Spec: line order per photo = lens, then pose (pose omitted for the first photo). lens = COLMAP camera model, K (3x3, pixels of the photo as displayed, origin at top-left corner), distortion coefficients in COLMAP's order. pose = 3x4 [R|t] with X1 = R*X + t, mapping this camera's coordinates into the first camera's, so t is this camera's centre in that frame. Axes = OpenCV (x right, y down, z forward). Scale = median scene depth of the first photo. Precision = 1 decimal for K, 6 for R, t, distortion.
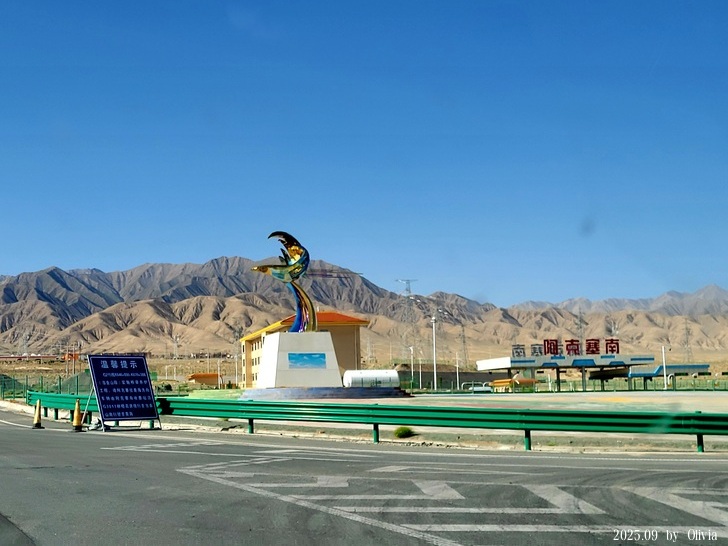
lens RADIAL K [[954.6, 0, 361.7], [0, 954.6, 272.8], [0, 0, 1]] dist [0.025537, 0.000000]
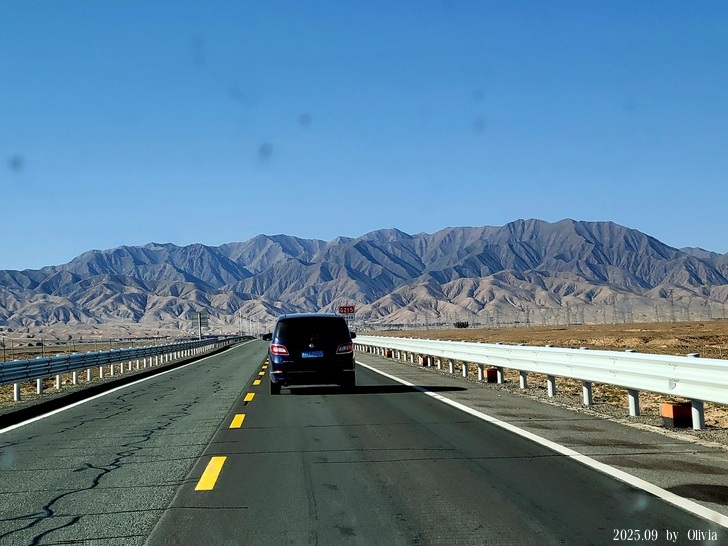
lens RADIAL K [[595.4, 0, 362.5], [0, 595.4, 274.2], [0, 0, 1]] dist [-0.016663, -0.002498]
pose [[0.952561, -0.049883, -0.300232, -0.083788], [0.051318, 0.998678, -0.003110, 0.024092], [0.299990, -0.012445, 0.953861, 0.254386]]
